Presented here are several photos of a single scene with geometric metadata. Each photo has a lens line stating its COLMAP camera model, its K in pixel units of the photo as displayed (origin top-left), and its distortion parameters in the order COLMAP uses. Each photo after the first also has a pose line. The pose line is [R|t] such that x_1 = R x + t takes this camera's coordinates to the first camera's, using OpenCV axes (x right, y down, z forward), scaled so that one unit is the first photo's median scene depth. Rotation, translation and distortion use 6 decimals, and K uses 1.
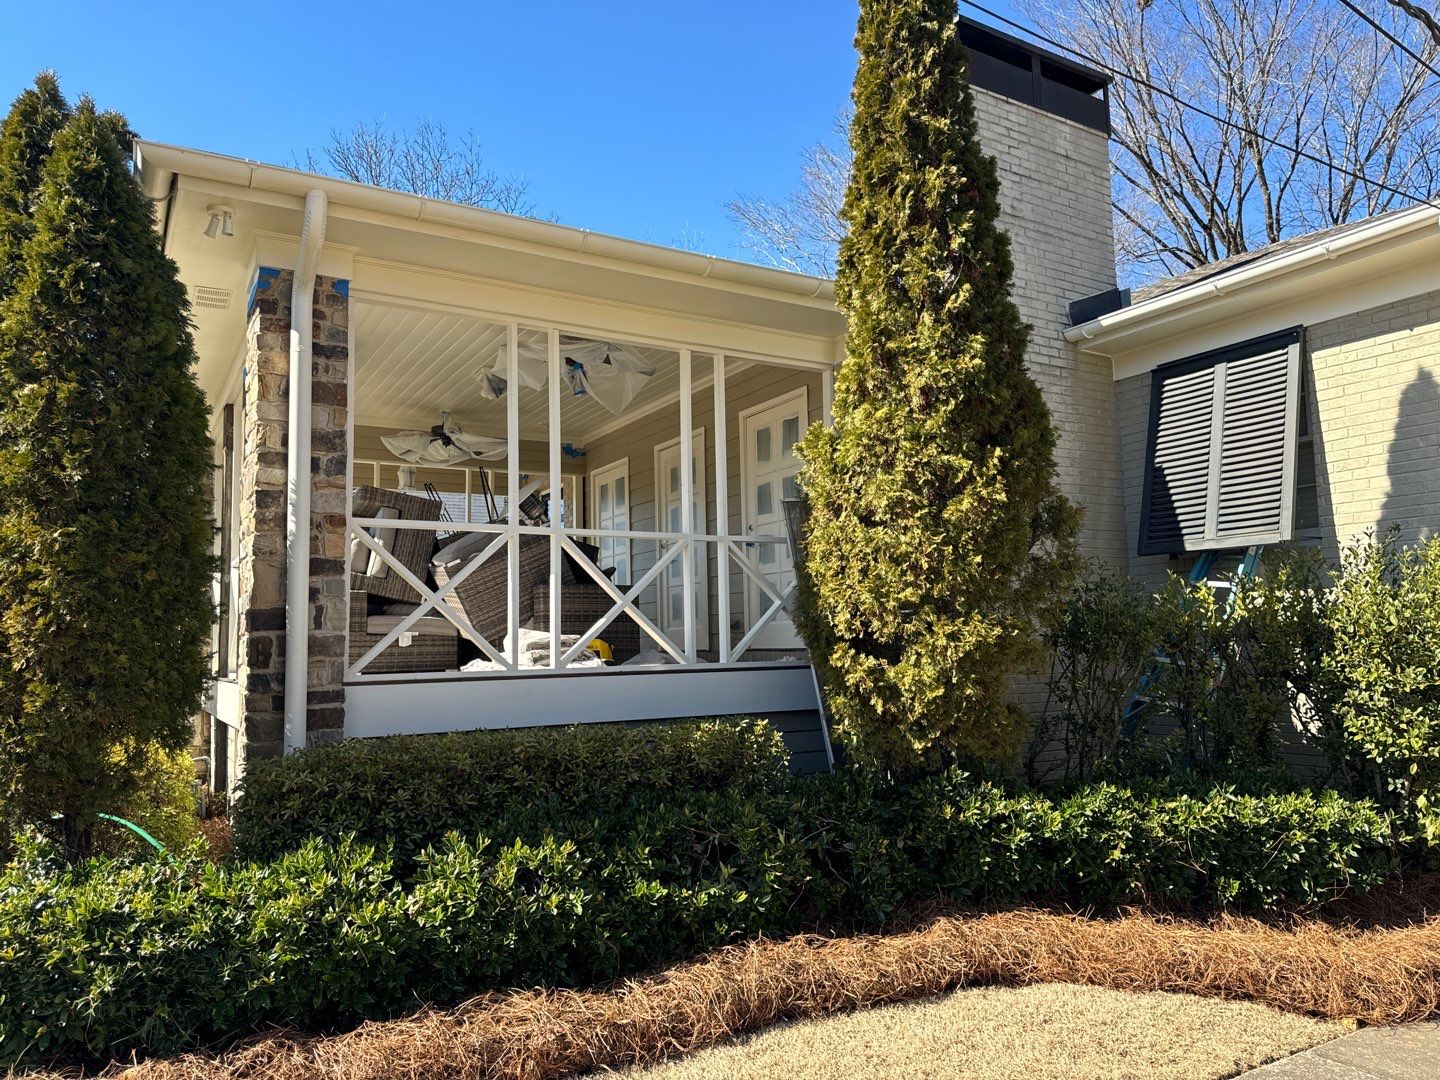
lens RADIAL K [[1022.7, 0, 710.1], [0, 1022.7, 552.0], [0, 0, 1]] dist [0.051250, -0.057898]
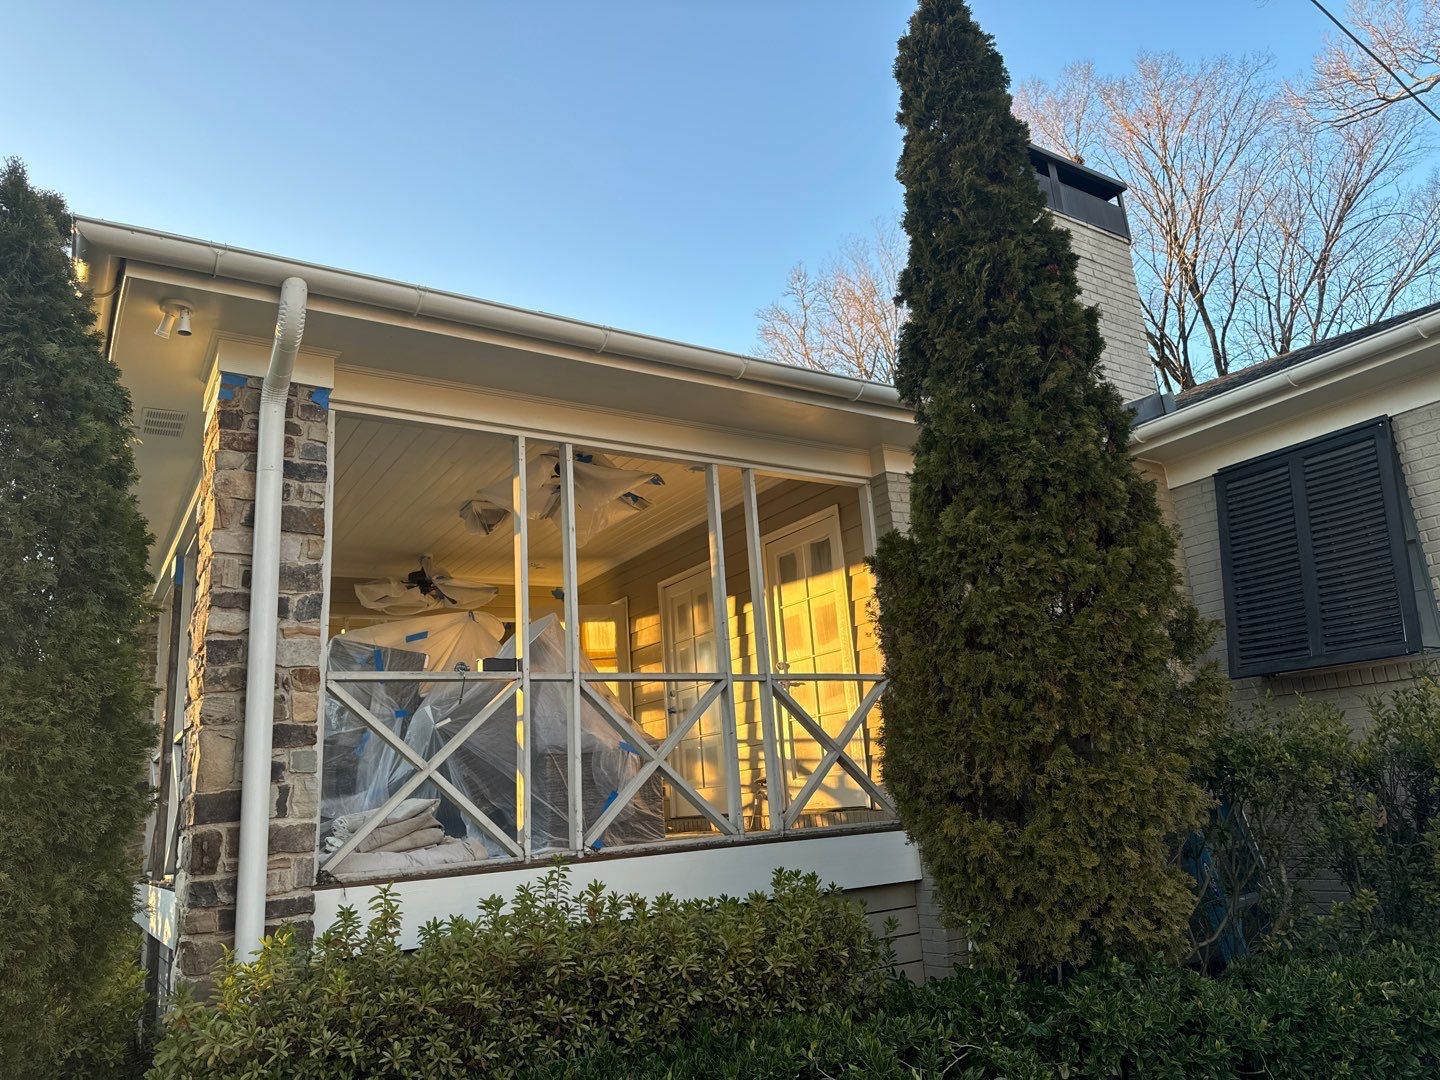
lens RADIAL K [[1017.4, 0, 716.4], [0, 1017.4, 534.0], [0, 0, 1]] dist [0.110370, -0.180341]
pose [[0.998284, -0.039576, 0.043161, -0.077171], [0.046129, 0.985502, -0.163274, 0.006728], [-0.036074, 0.164985, 0.985636, 0.180464]]
